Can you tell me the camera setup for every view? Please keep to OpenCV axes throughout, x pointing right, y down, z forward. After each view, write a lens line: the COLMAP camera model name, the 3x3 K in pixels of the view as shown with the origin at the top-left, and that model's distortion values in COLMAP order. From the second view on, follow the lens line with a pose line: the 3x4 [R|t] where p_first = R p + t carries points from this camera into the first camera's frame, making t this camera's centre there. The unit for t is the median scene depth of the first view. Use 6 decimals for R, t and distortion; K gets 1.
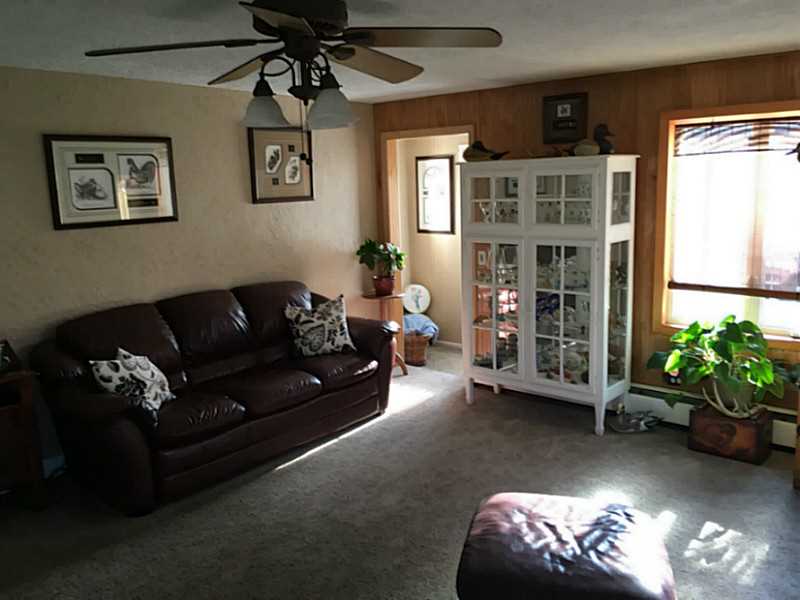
lens RADIAL K [[682.9, 0, 400.2], [0, 682.9, 301.7], [0, 0, 1]] dist [0.046856, -0.032026]
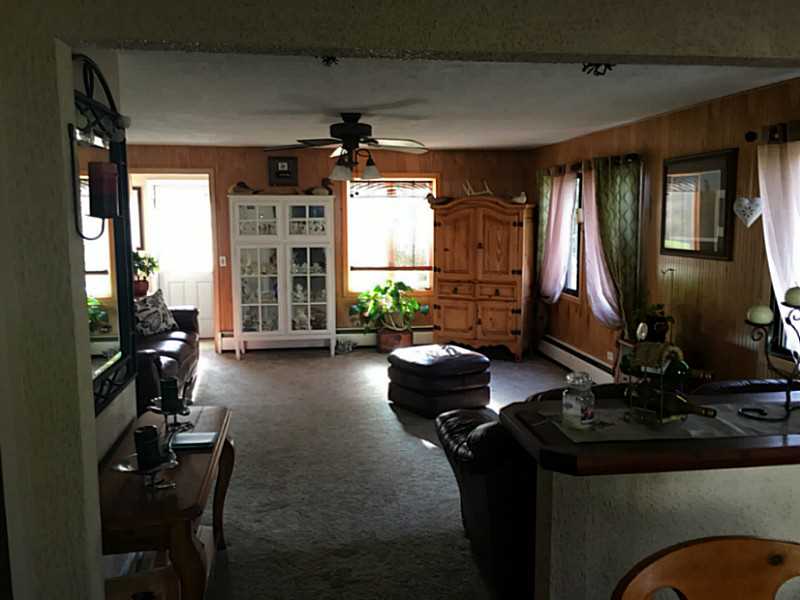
lens RADIAL K [[682.9, 0, 399.7], [0, 682.9, 297.5], [0, 0, 1]] dist [0.046856, -0.032026]
pose [[0.654517, -0.069794, 0.752819, -0.841709], [0.113650, 0.993498, -0.006702, 0.073566], [-0.747457, 0.089945, 0.658193, -0.249889]]
